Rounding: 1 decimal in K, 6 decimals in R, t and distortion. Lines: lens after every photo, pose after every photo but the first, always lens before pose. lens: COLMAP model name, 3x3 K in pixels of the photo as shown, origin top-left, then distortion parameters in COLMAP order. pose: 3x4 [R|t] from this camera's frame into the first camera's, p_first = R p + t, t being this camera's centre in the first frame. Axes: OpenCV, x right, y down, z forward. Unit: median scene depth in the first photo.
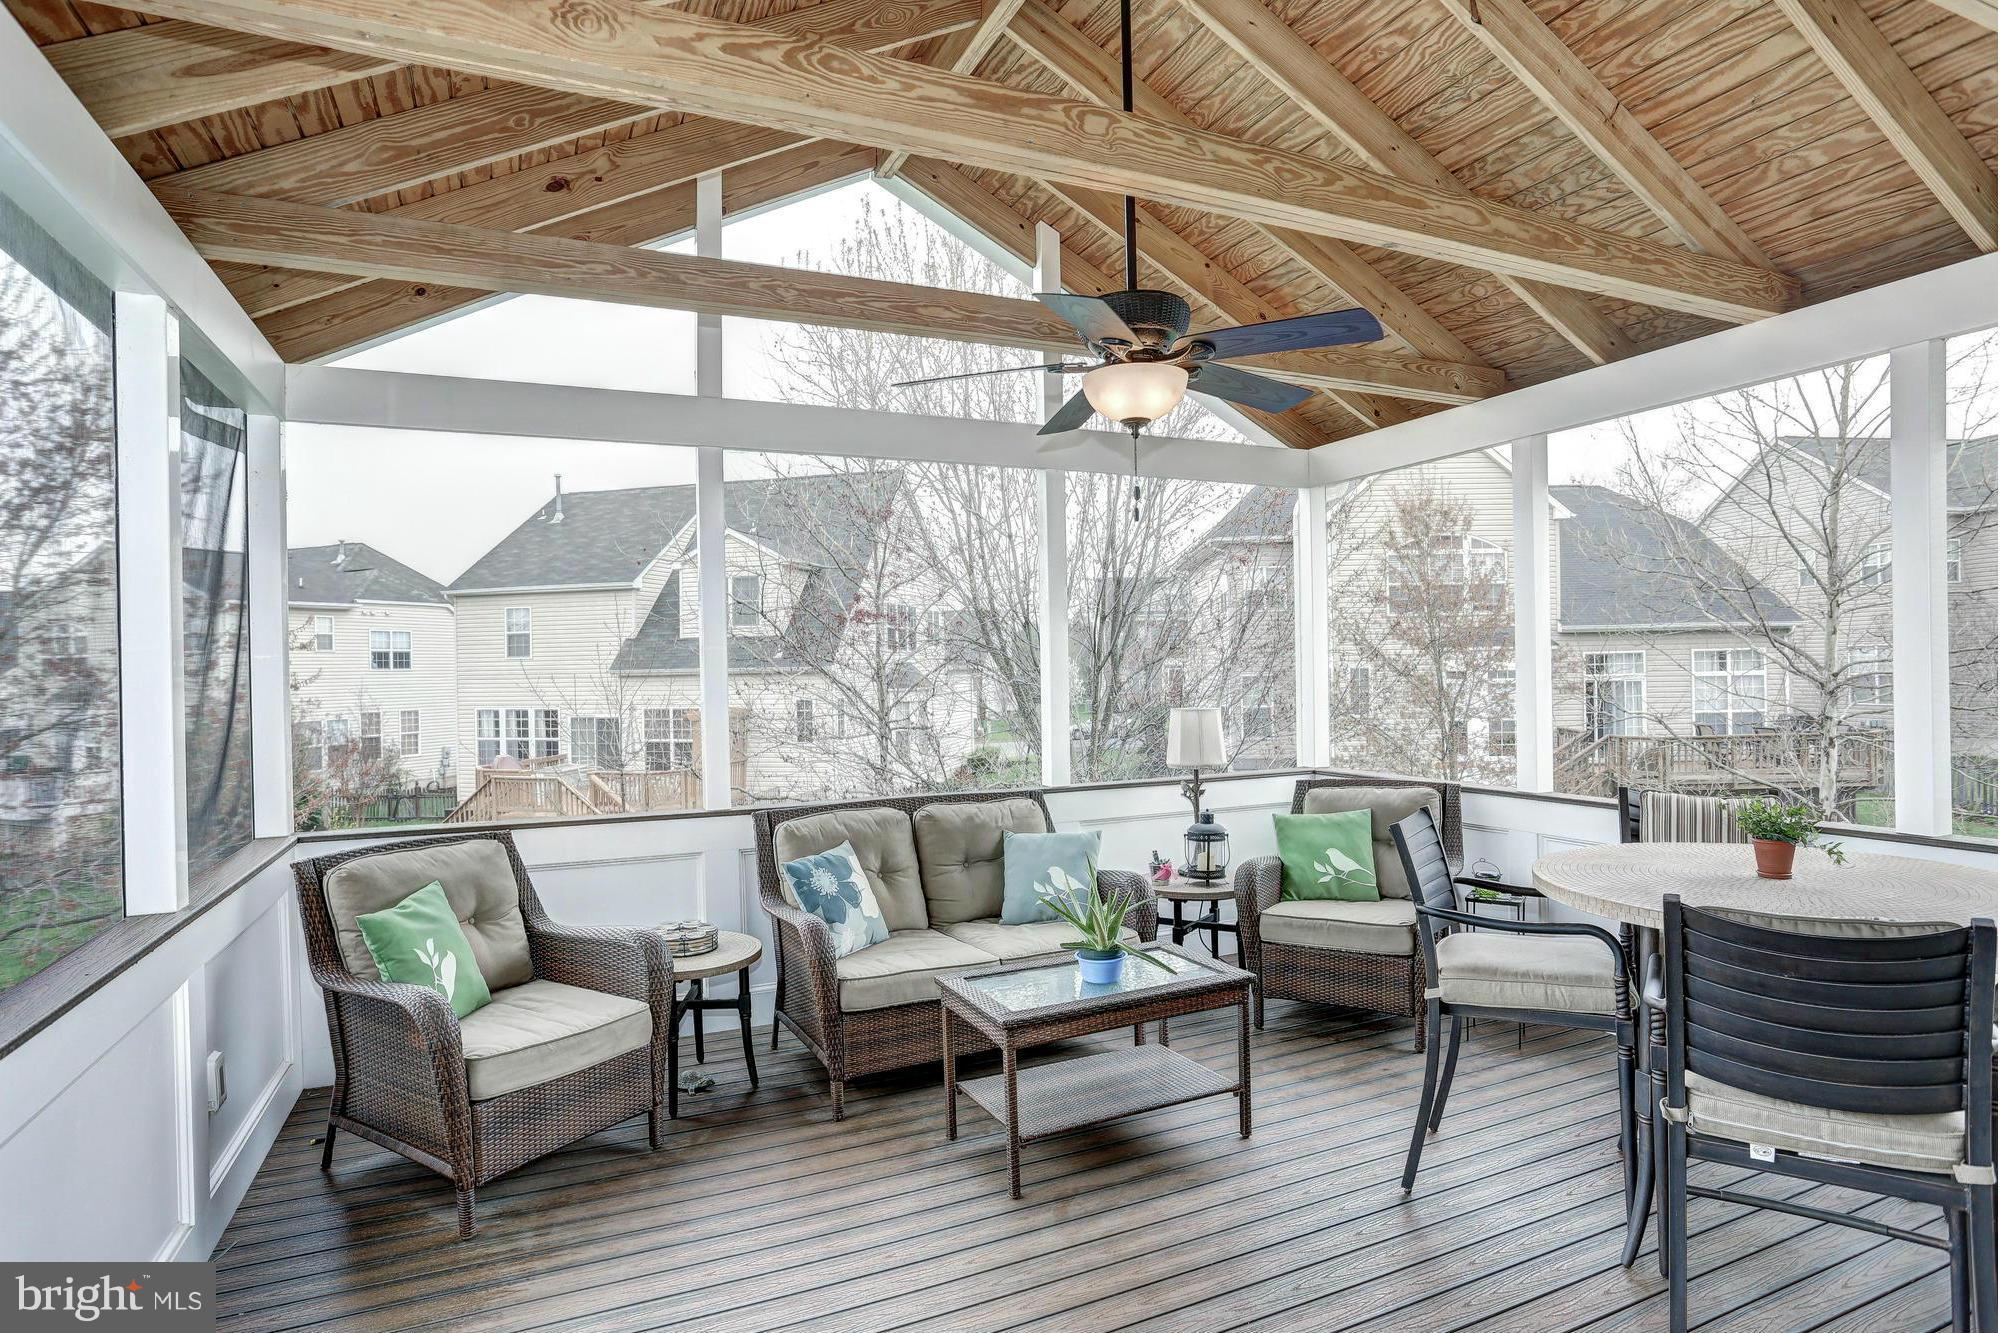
lens RADIAL K [[1086.8, 0, 1009.8], [0, 1086.8, 665.4], [0, 0, 1]] dist [-0.012329, 0.008351]
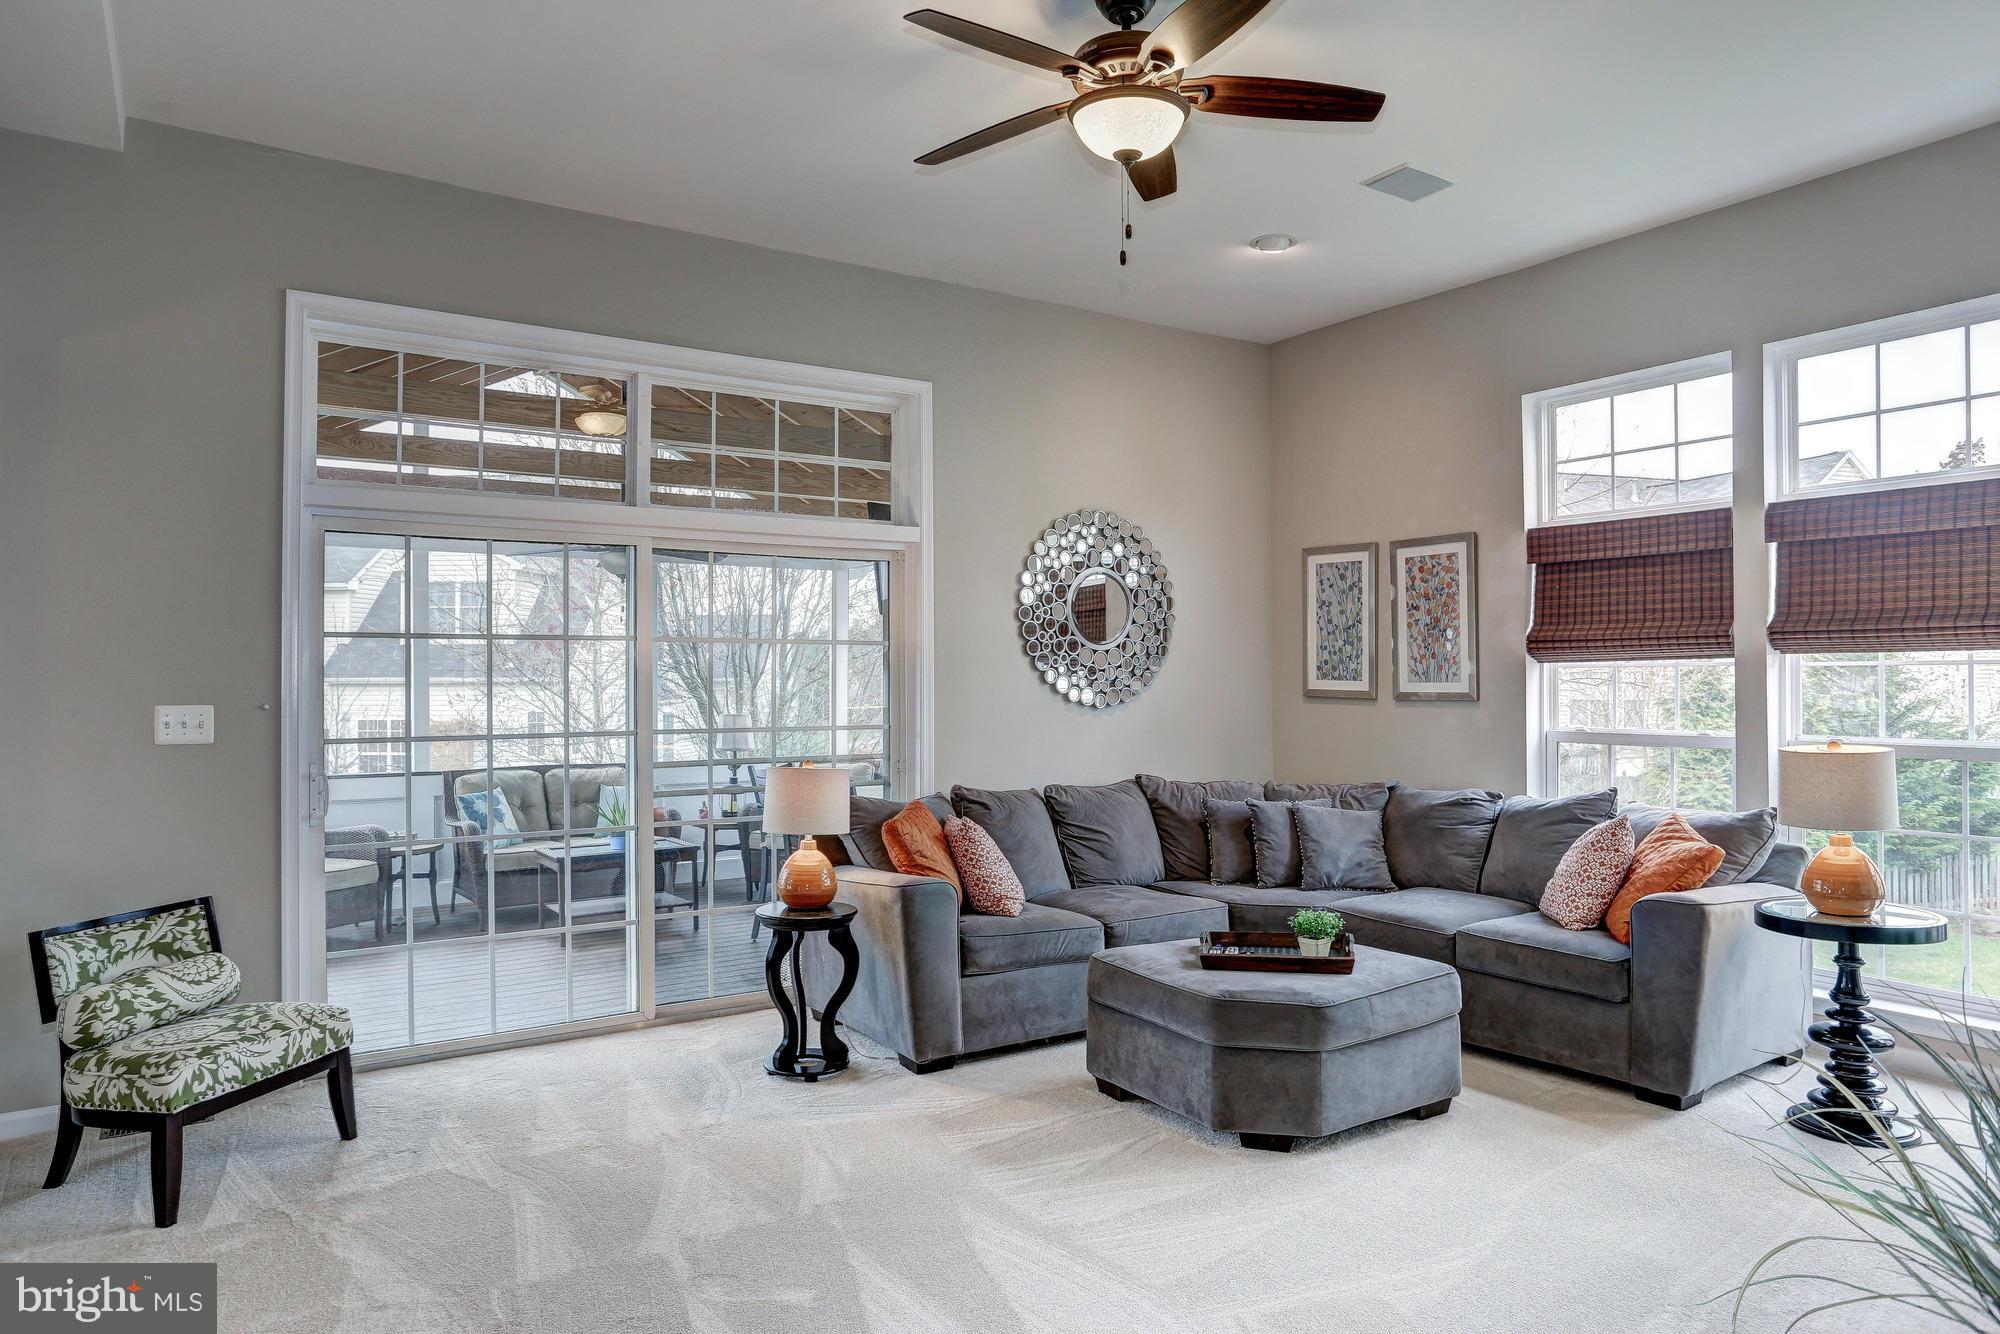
lens RADIAL K [[1244.8, 0, 990.1], [0, 1244.8, 673.2], [0, 0, 1]] dist [-0.032825, 0.004227]
pose [[0.988323, 0.018571, 0.151239, 0.326218], [-0.017653, 0.999817, -0.007412, -0.016139], [-0.151349, 0.004655, 0.988469, -1.074922]]
